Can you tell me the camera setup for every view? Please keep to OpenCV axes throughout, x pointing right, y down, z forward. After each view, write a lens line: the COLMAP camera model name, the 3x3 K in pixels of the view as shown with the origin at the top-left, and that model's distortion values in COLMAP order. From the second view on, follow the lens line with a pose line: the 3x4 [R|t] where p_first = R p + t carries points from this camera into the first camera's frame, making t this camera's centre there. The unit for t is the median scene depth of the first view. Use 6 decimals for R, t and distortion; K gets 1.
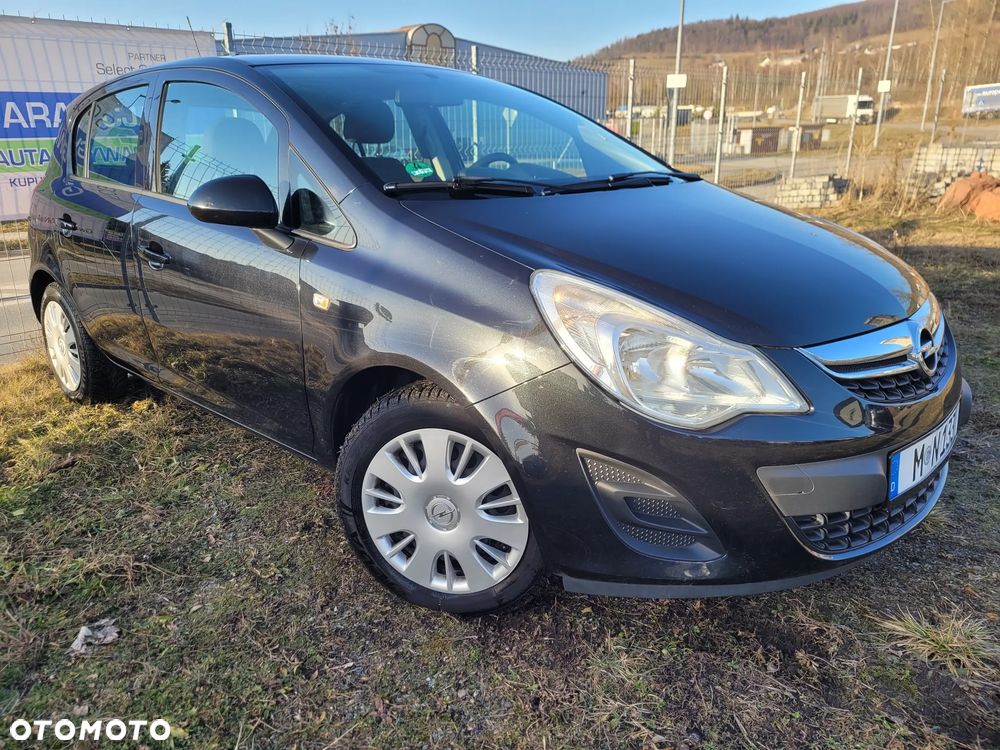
lens RADIAL K [[751.6, 0, 479.8], [0, 751.6, 380.0], [0, 0, 1]] dist [0.056865, -0.047373]
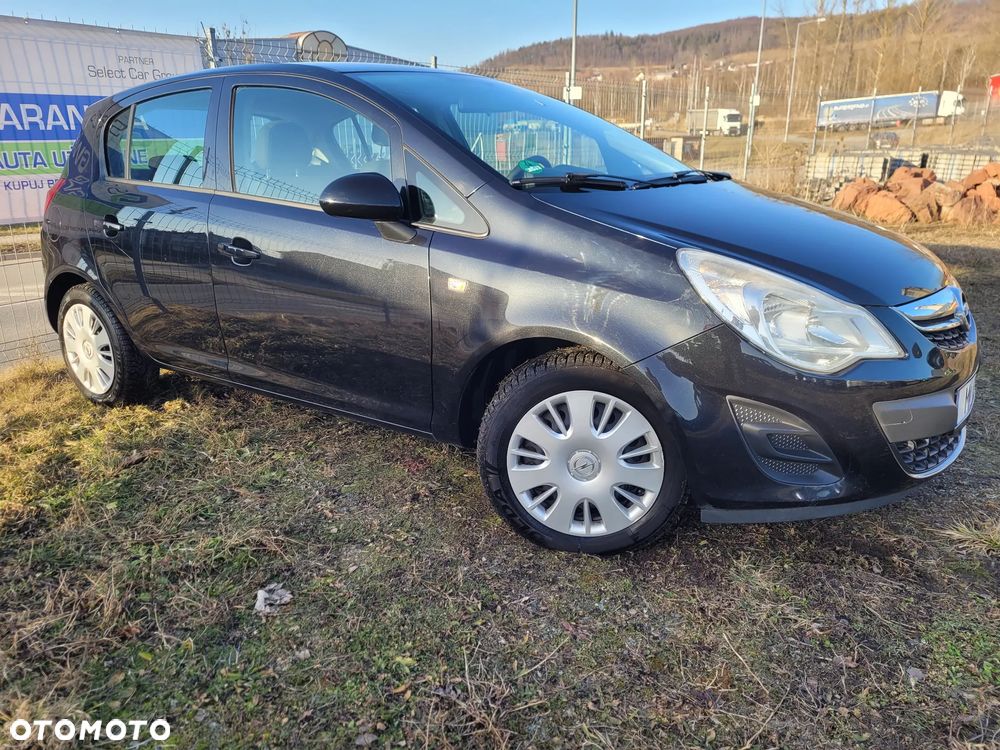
lens RADIAL K [[751.6, 0, 489.0], [0, 751.6, 378.2], [0, 0, 1]] dist [0.056865, -0.047373]
pose [[0.988459, -0.040419, 0.146000, -0.307182], [0.042268, 0.999060, -0.009579, 0.042843], [-0.145475, 0.015639, 0.989238, -0.097999]]
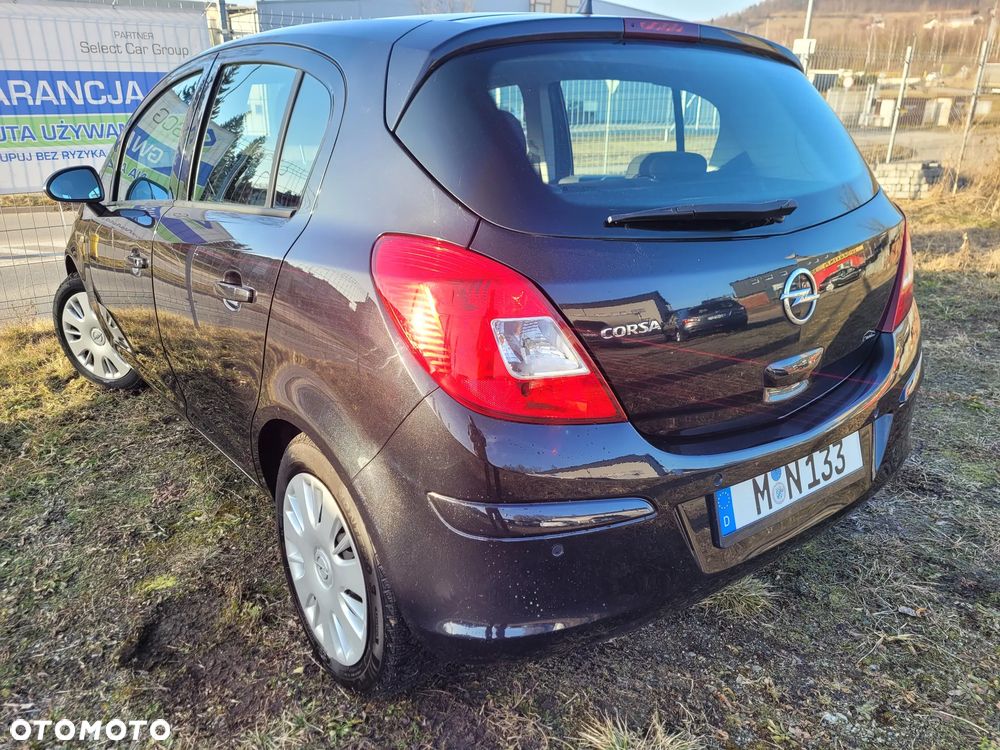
lens RADIAL K [[751.6, 0, 489.8], [0, 751.6, 378.2], [0, 0, 1]] dist [0.056865, -0.047373]
pose [[0.988638, 0.073420, -0.131166, 0.423109], [-0.067563, 0.996532, 0.048565, -0.109384], [0.134277, -0.039151, 0.990170, 0.092409]]
